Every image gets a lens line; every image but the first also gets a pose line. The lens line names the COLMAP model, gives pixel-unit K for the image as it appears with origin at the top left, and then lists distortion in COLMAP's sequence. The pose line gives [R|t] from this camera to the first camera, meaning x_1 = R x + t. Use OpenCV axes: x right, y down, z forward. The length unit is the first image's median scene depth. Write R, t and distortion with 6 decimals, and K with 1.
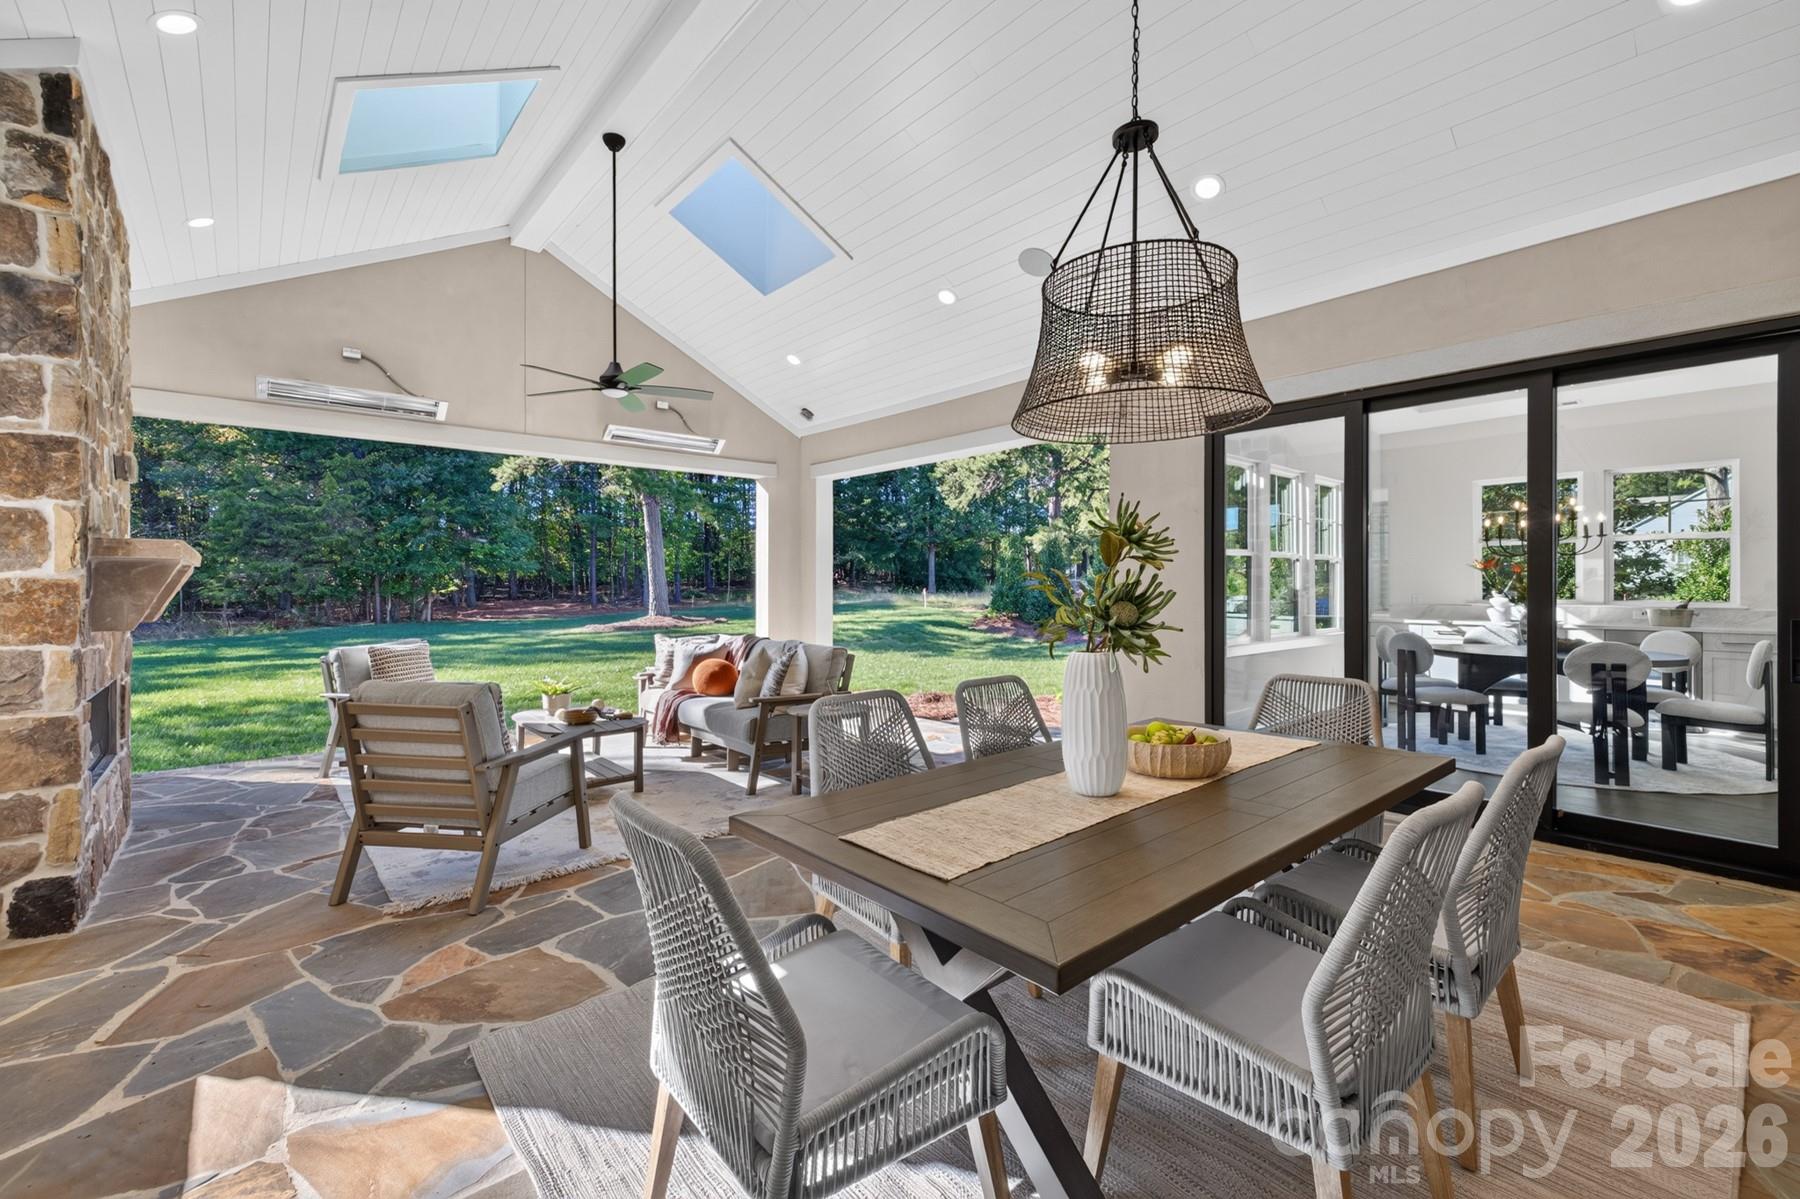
lens RADIAL K [[754.9, 0, 903.4], [0, 754.9, 593.2], [0, 0, 1]] dist [0.002302, 0.000421]
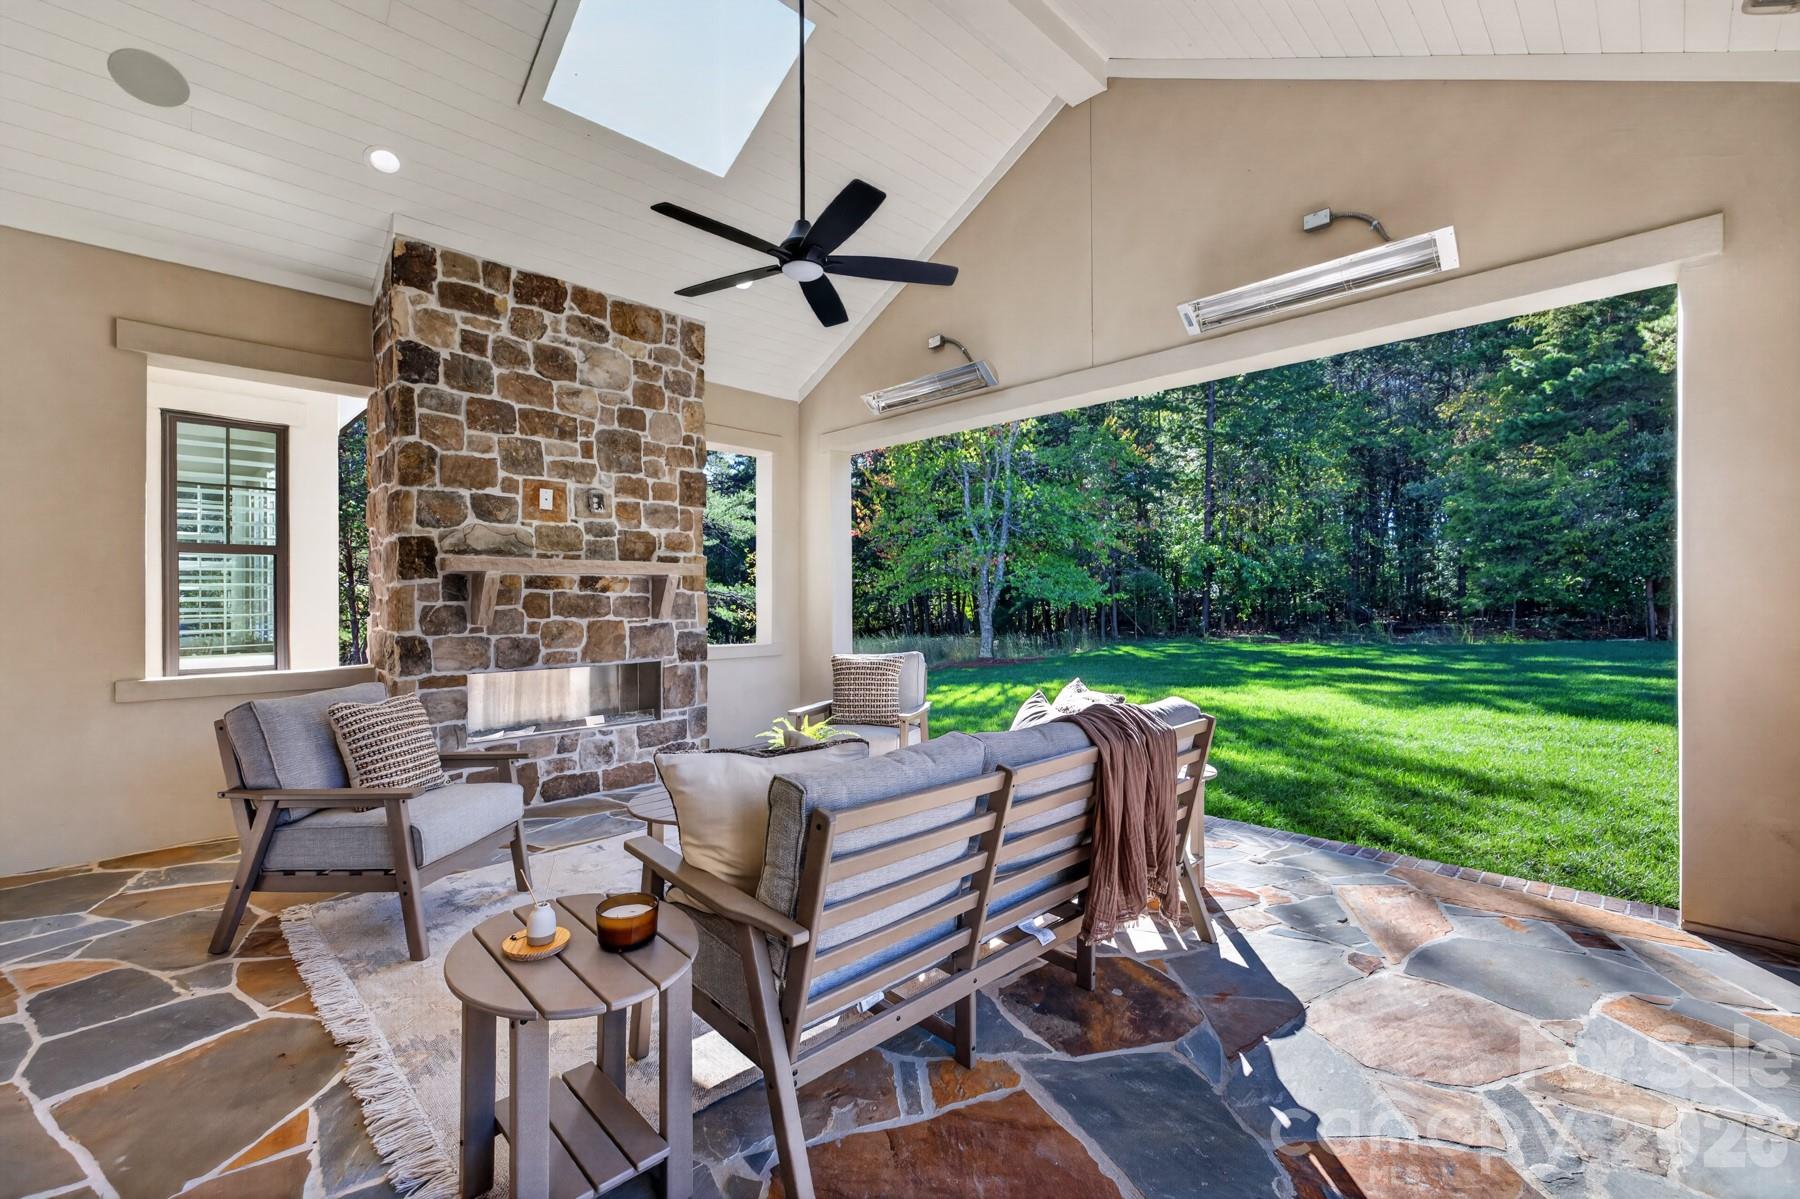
lens RADIAL K [[754.9, 0, 903.7], [0, 754.9, 599.9], [0, 0, 1]] dist [0.002302, 0.000421]
pose [[0.051490, -0.001345, -0.998673, 0.357435], [-0.001086, 0.999998, -0.001403, 0.007236], [0.998673, 0.001157, 0.051489, 1.703847]]
